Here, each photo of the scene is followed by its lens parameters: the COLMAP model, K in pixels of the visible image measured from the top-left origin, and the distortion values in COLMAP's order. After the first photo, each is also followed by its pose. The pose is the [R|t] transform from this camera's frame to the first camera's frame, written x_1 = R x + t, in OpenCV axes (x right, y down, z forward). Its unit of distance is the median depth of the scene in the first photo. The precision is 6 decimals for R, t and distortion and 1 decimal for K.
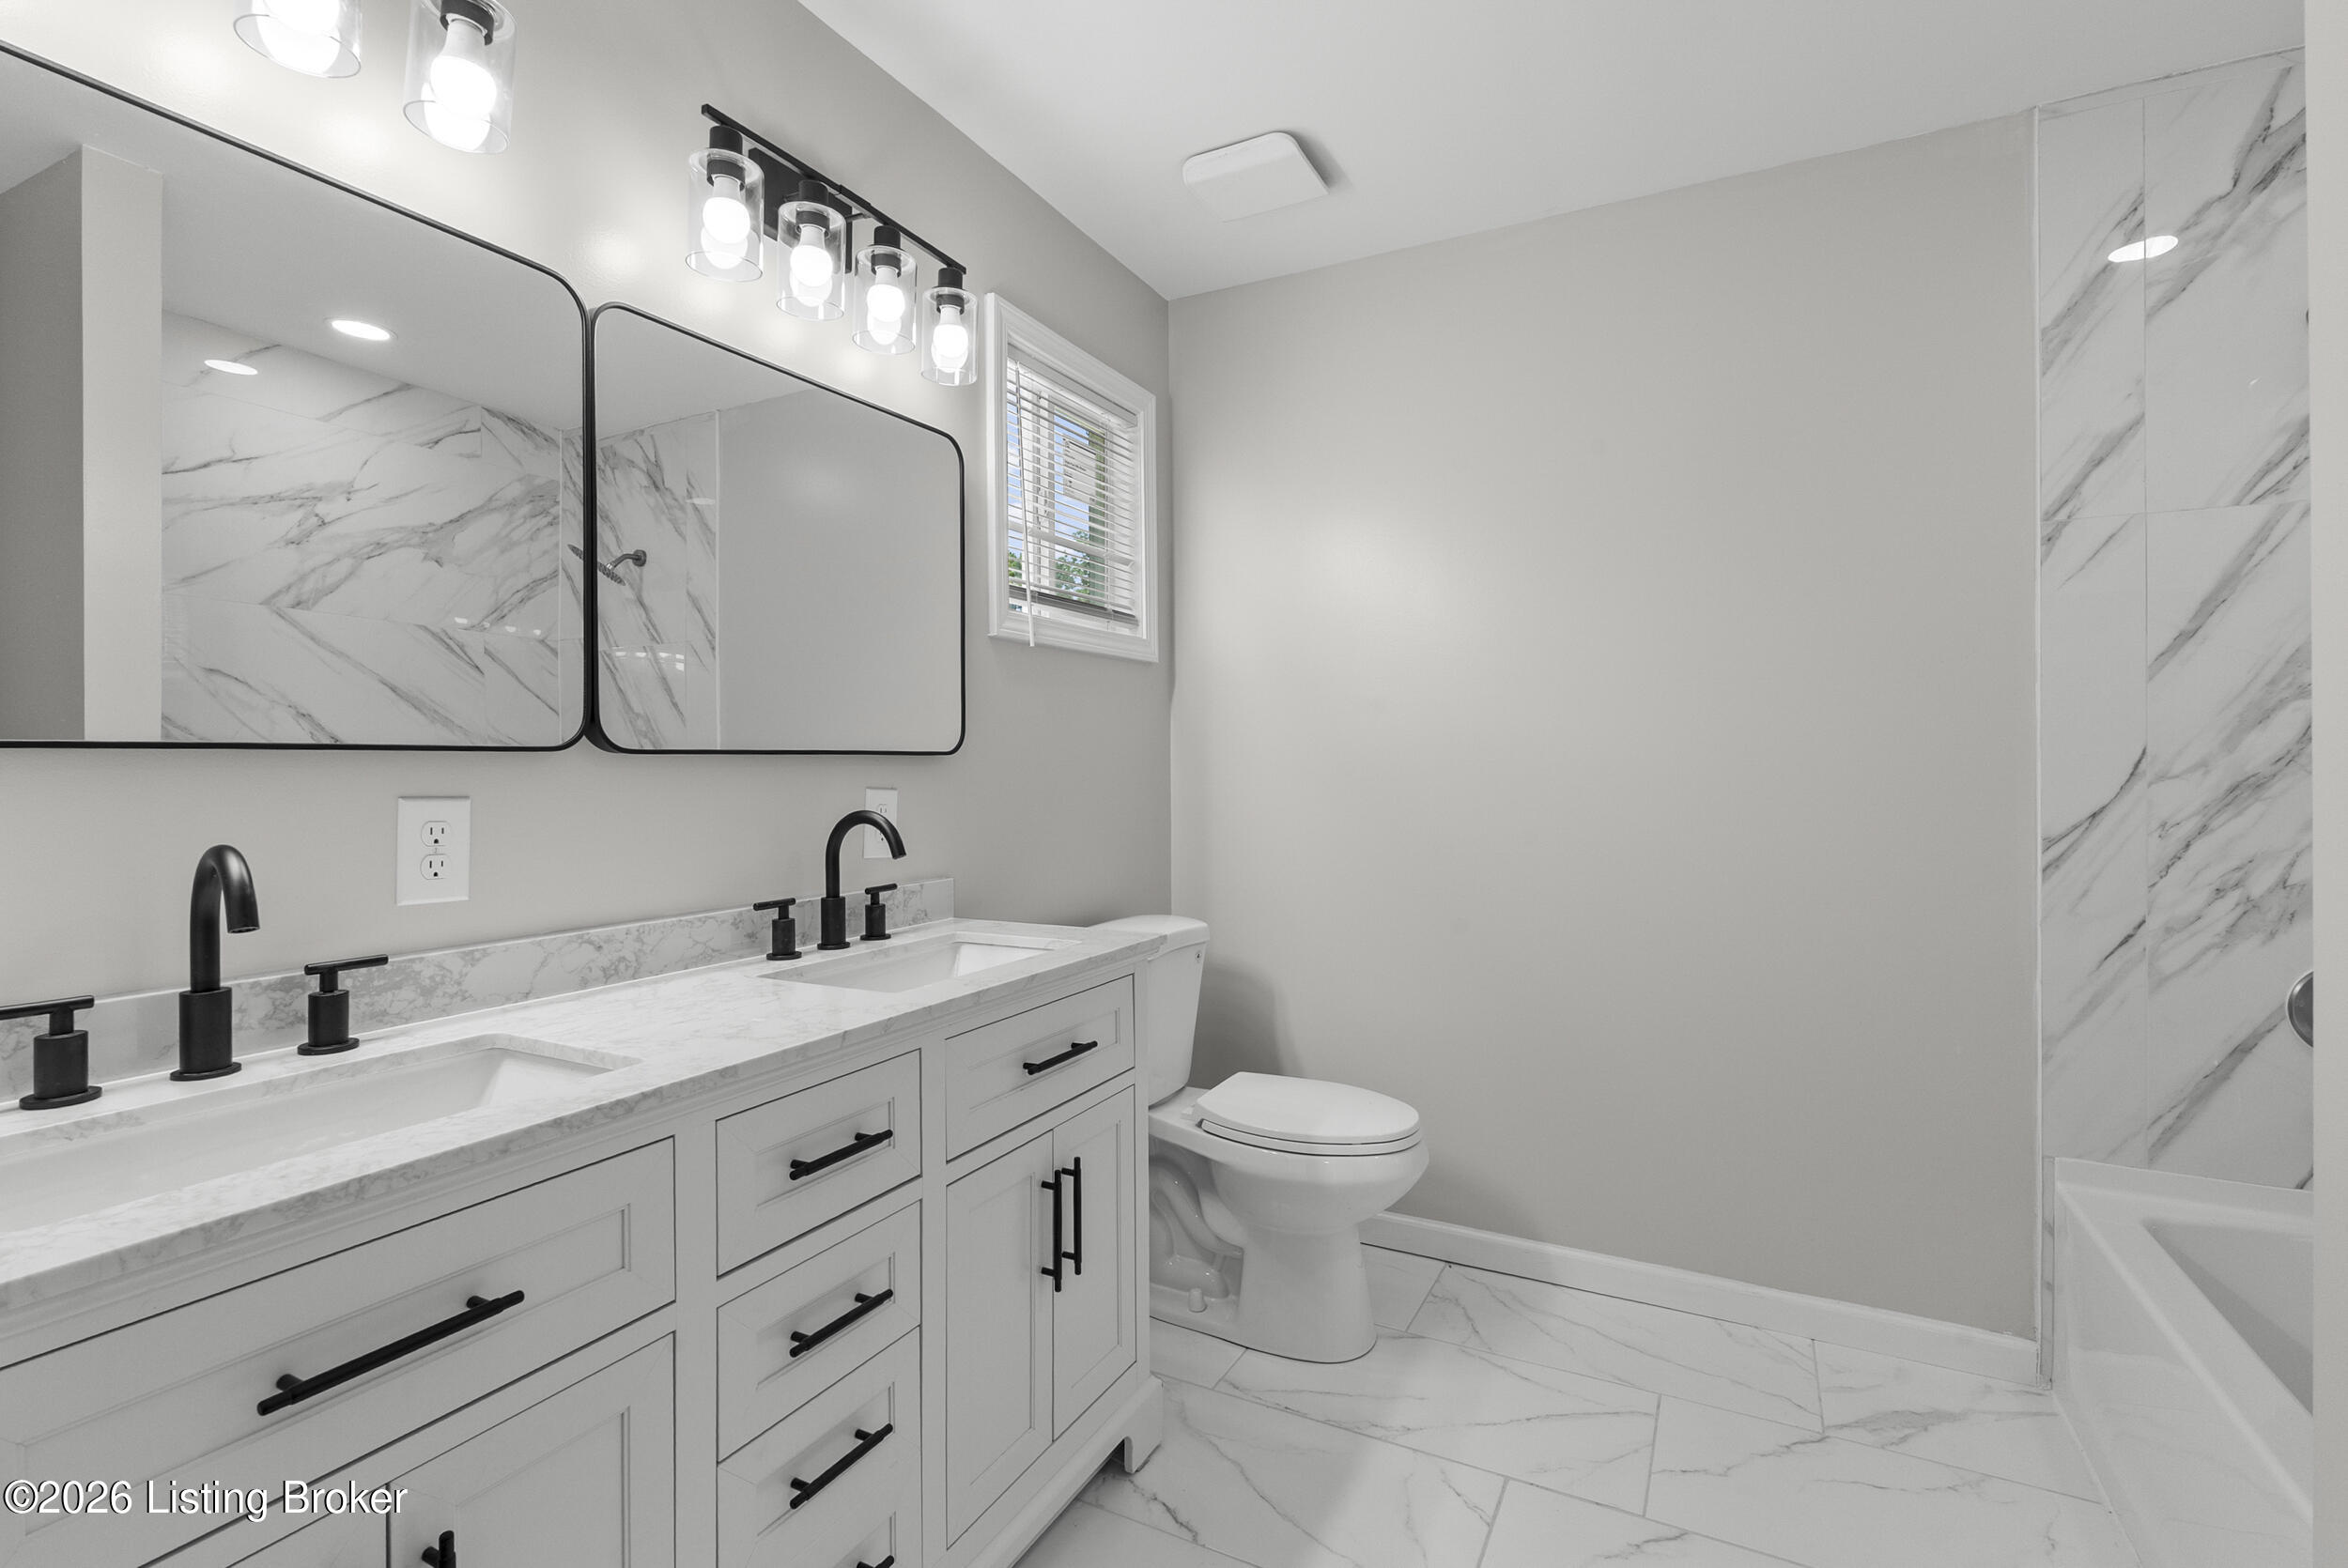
lens RADIAL K [[1067.5, 0, 1177.4], [0, 1067.5, 754.0], [0, 0, 1]] dist [-0.006034, -0.000005]
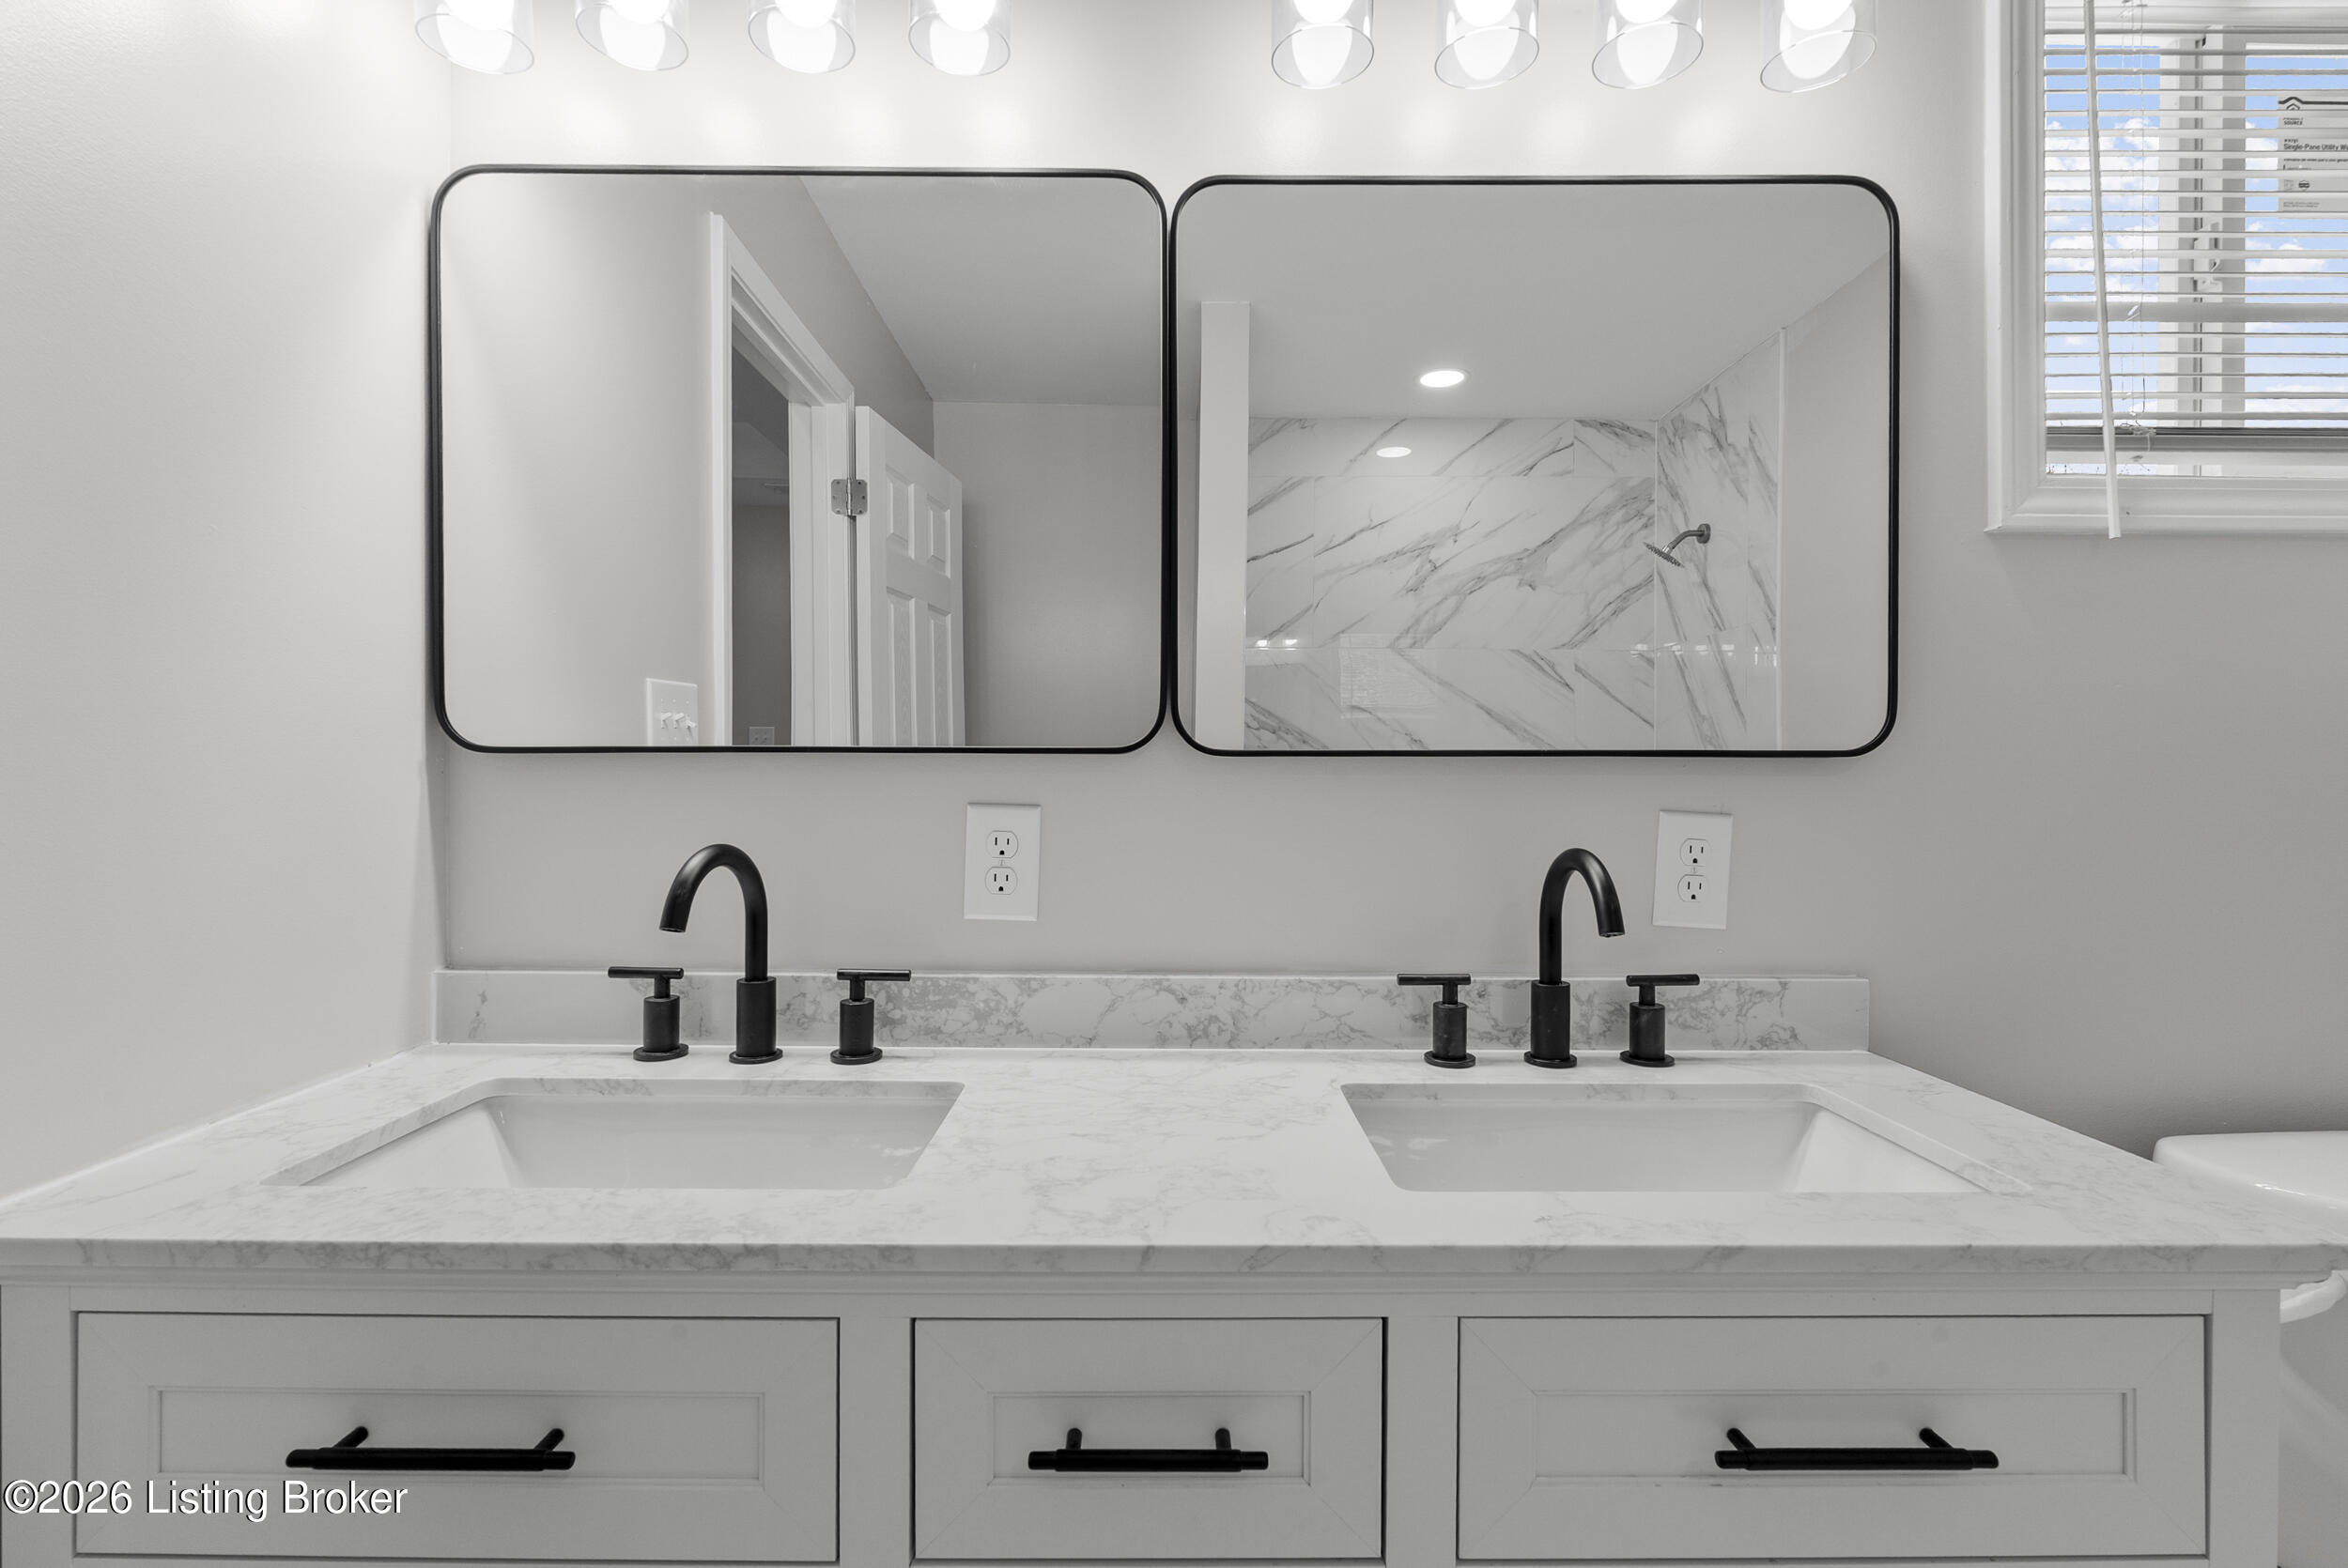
lens RADIAL K [[1043.2, 0, 1164.5], [0, 1043.2, 795.2], [0, 0, 1]] dist [-0.001529, 0.000132]
pose [[0.471188, 0.018921, -0.881830, 0.136942], [0.000484, 0.999764, 0.021711, 0.012107], [0.882033, -0.010656, 0.471067, 0.624313]]
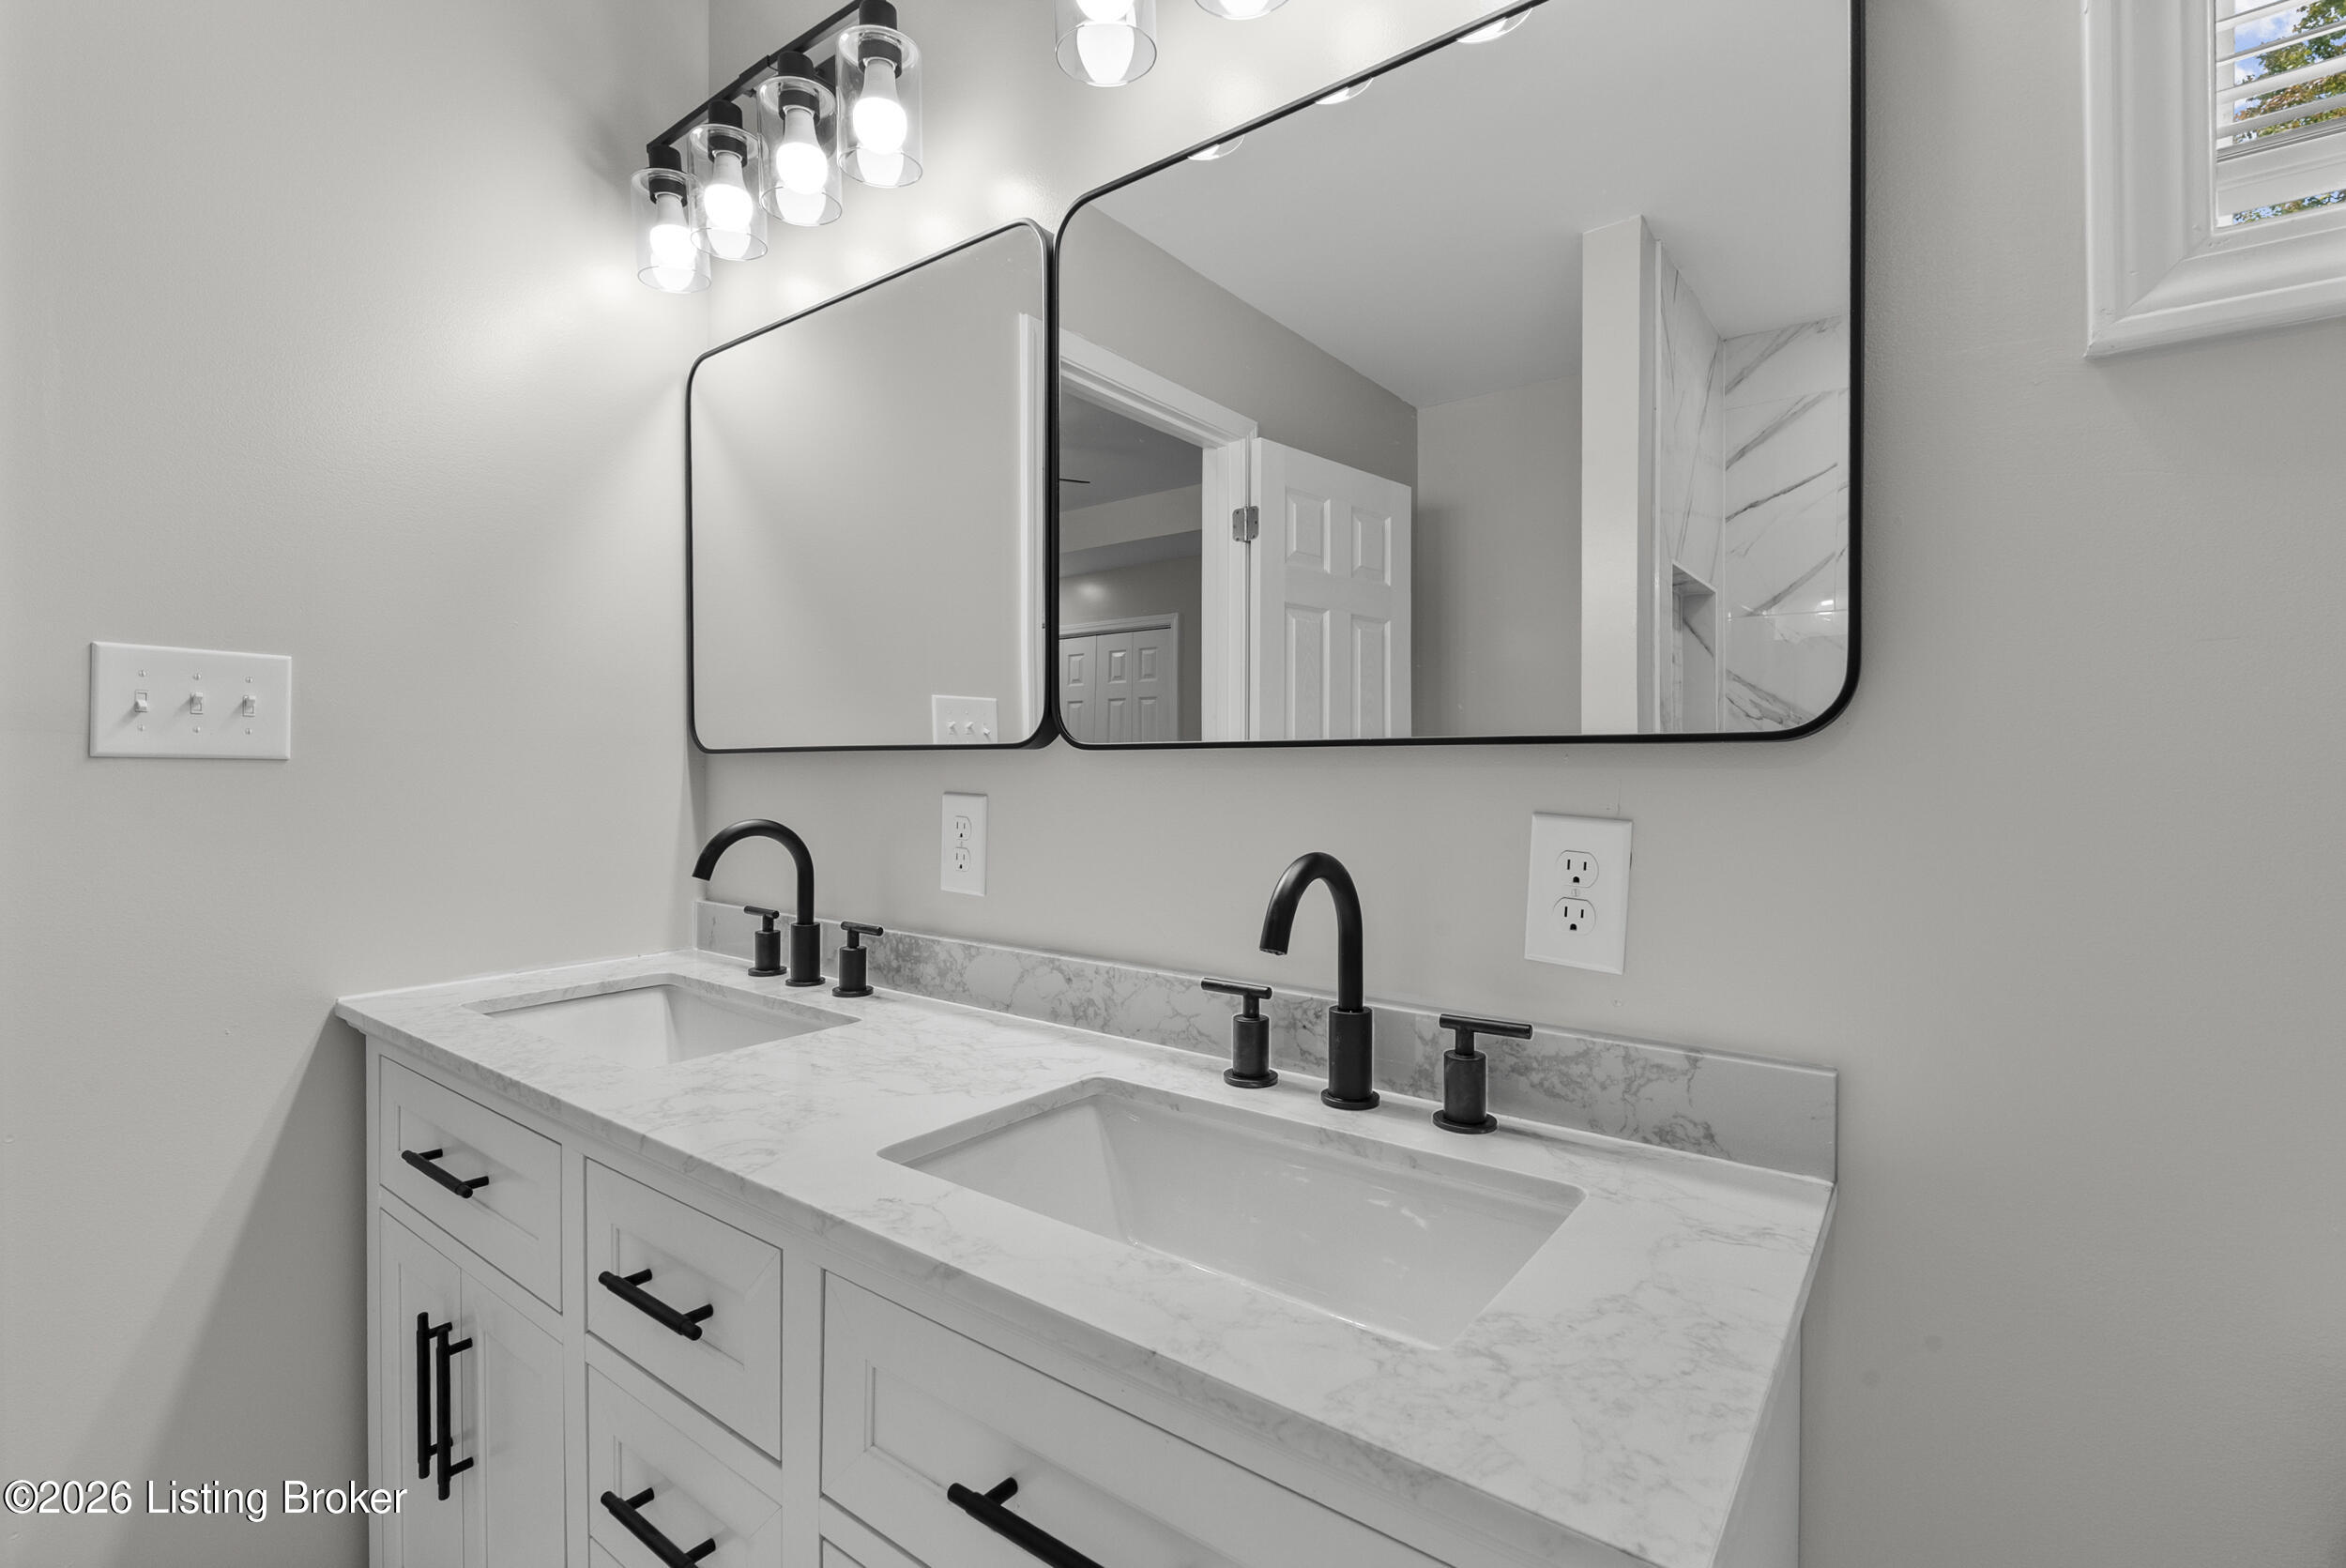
lens RADIAL K [[1041.9, 0, 1220.4], [0, 1041.9, 798.5], [0, 0, 1]] dist [0.007621, 0.000053]
pose [[-0.136350, 0.015727, -0.990536, 0.256042], [-0.007834, 0.999826, 0.016953, 0.023698], [0.990630, 0.010071, -0.136203, 1.233731]]
